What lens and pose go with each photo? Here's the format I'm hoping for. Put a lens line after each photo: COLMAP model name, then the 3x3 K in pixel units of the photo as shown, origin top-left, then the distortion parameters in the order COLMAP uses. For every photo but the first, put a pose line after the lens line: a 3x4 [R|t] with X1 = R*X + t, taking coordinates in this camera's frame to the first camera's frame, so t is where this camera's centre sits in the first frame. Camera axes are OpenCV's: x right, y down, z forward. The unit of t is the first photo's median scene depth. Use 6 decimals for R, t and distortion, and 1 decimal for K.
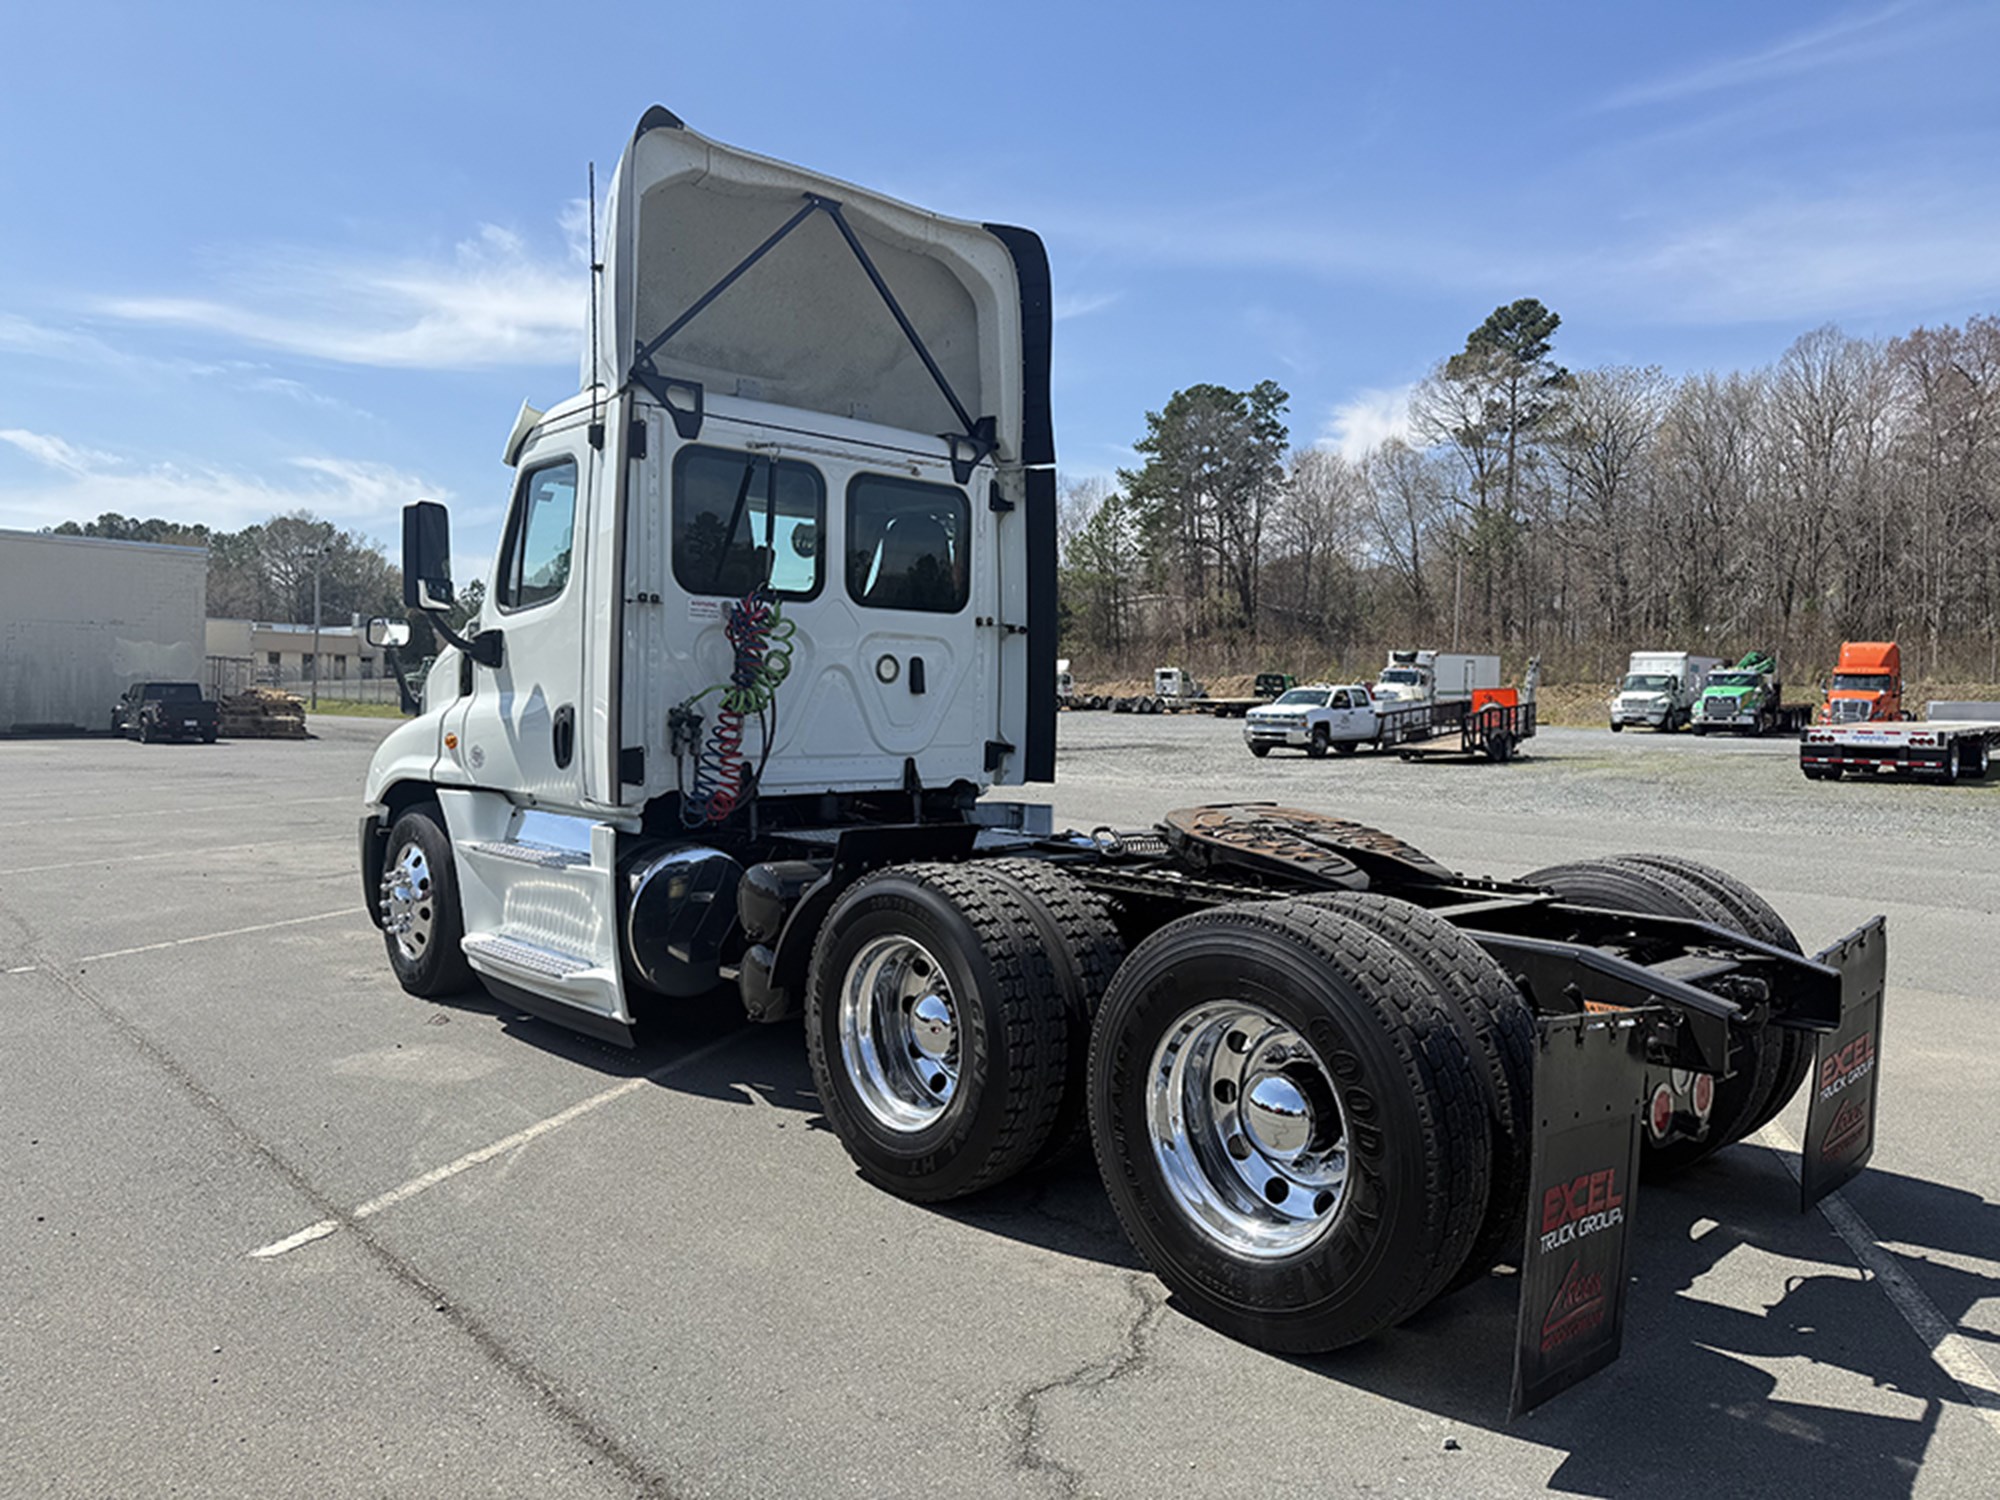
lens RADIAL K [[1379.9, 0, 1011.9], [0, 1379.9, 785.6], [0, 0, 1]] dist [0.040933, -0.085356]
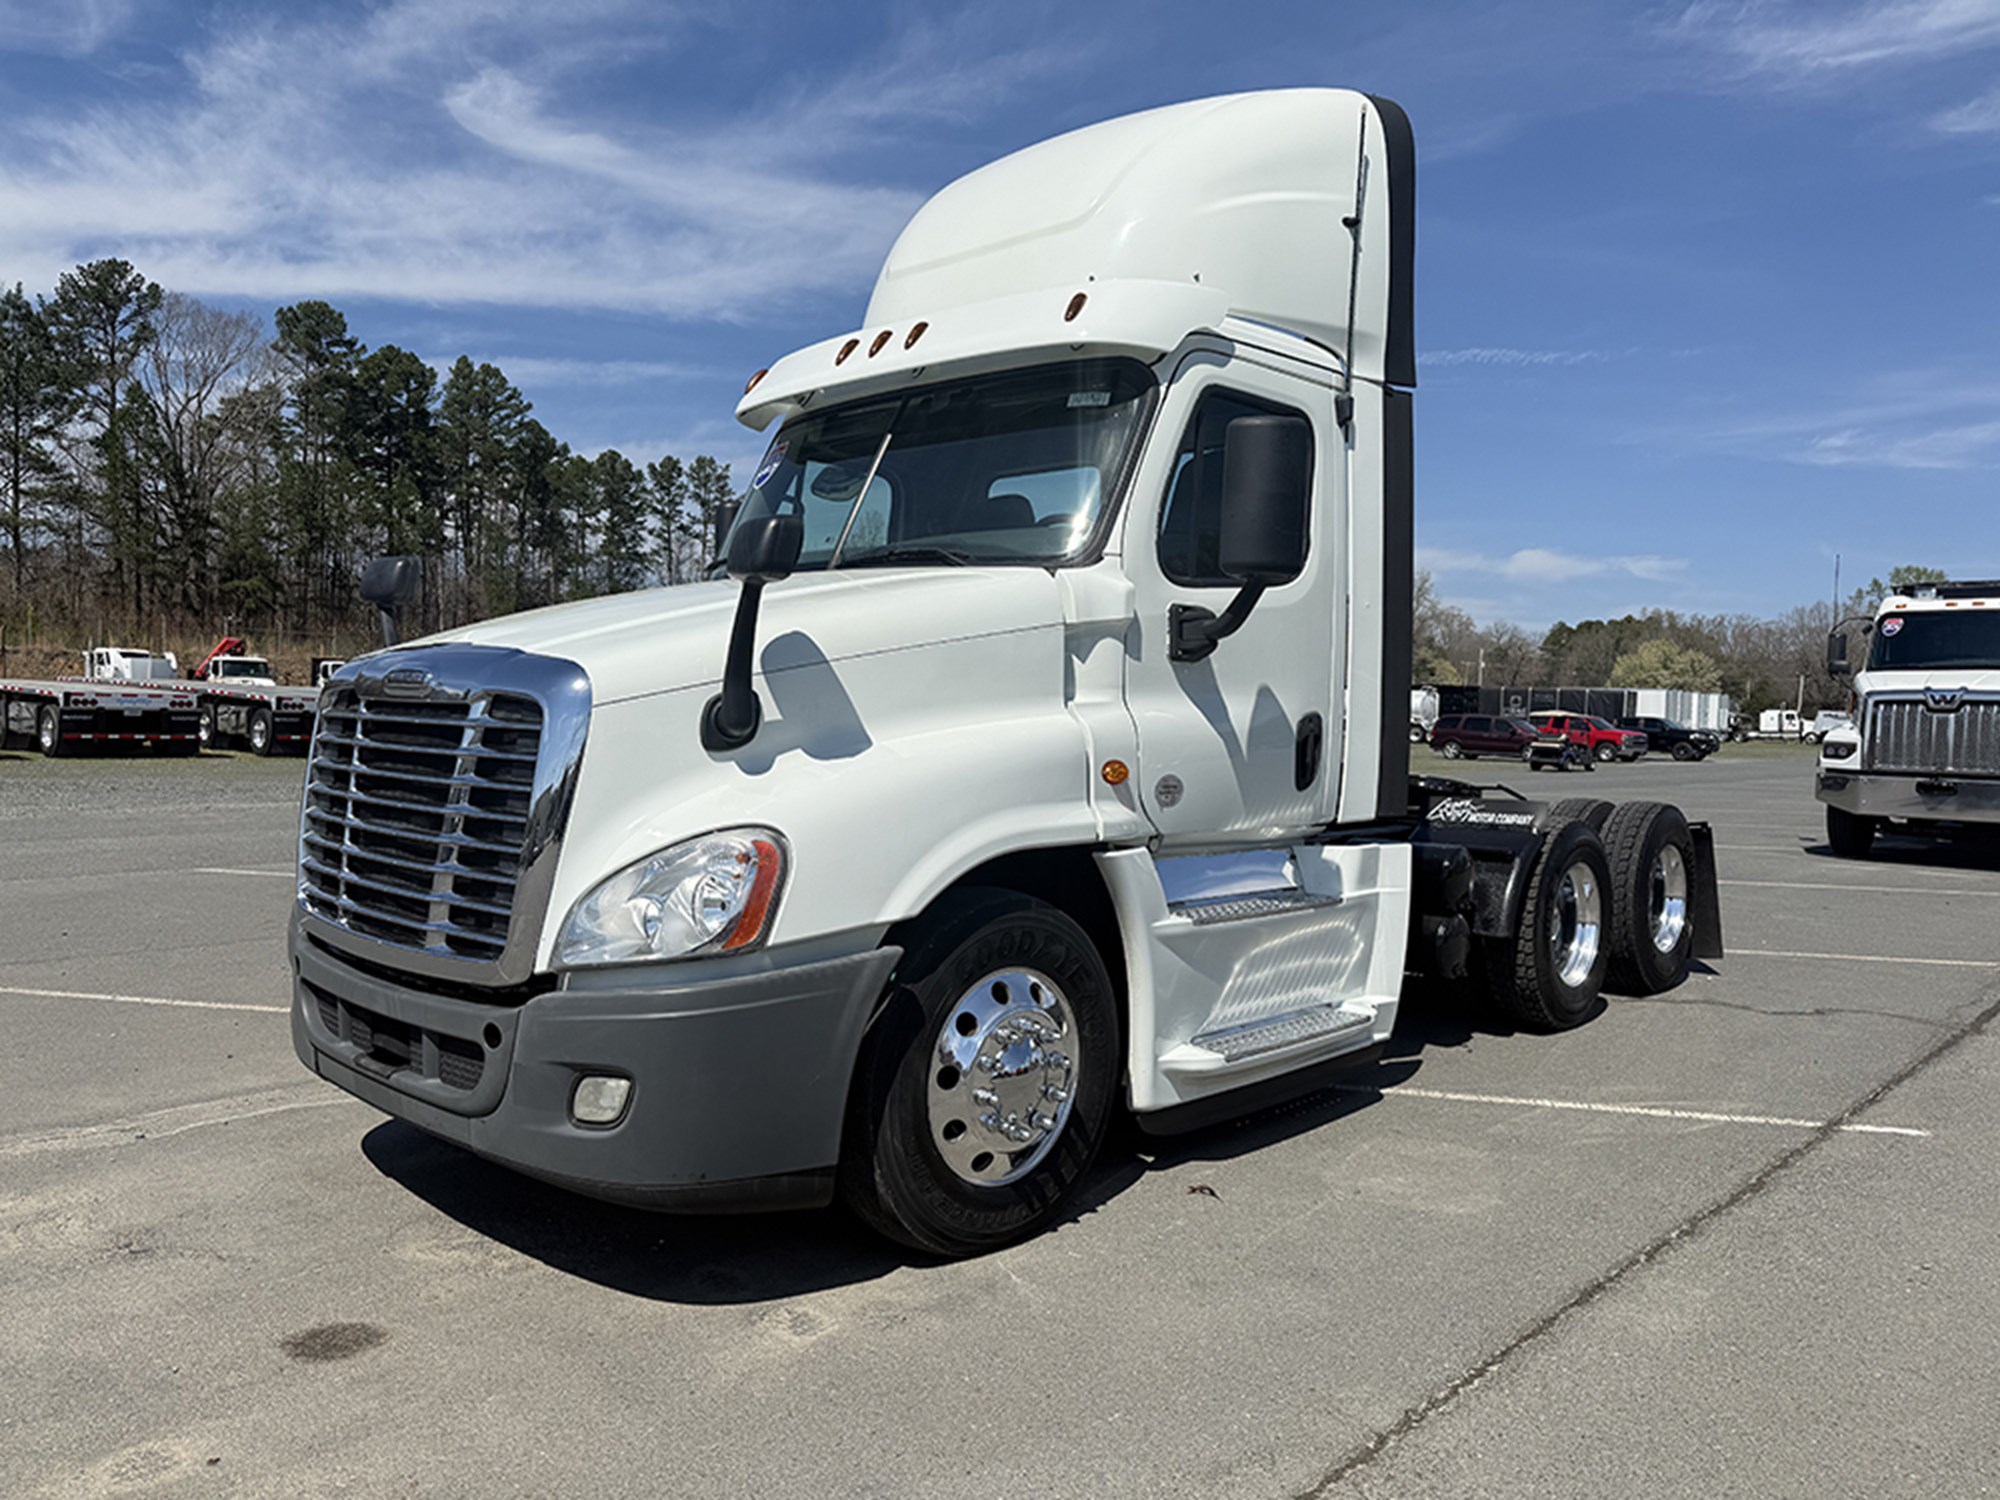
lens RADIAL K [[1404.4, 0, 1006.4], [0, 1404.4, 749.0], [0, 0, 1]] dist [0.006943, -0.004017]
pose [[-0.040934, -0.048069, 0.998005, -1.083001], [0.032773, 0.998240, 0.049424, -0.078939], [-0.998624, 0.034731, -0.039287, 1.127538]]
